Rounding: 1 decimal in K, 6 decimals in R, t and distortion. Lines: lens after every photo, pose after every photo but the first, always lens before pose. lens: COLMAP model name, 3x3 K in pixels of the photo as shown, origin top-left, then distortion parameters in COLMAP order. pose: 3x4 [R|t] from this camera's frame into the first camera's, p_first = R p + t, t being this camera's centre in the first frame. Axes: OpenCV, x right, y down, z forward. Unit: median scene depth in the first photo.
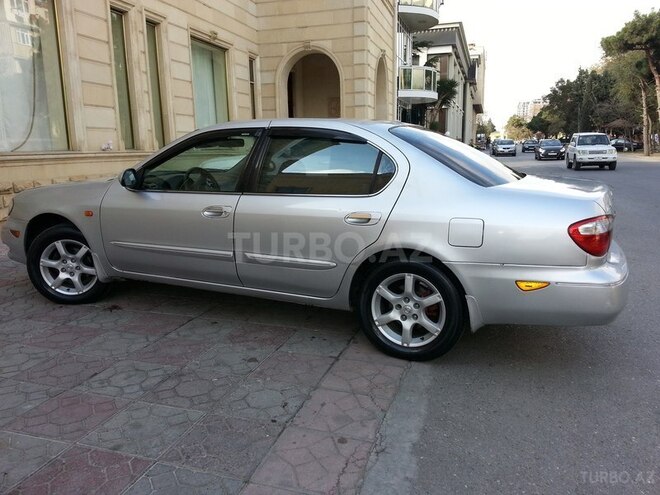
lens RADIAL K [[530.2, 0, 330.0], [0, 530.2, 247.5], [0, 0, 1]] dist [0.066775, -0.099228]
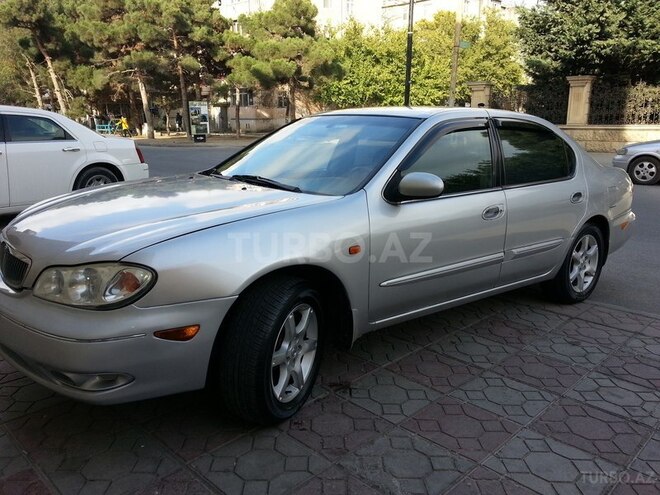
lens RADIAL K [[530.2, 0, 330.0], [0, 530.2, 247.5], [0, 0, 1]] dist [0.066775, -0.099228]
pose [[0.460061, -0.191260, 0.867043, -1.045730], [0.159635, 0.978429, 0.131127, -0.157766], [-0.873419, 0.078084, 0.480669, 0.752658]]
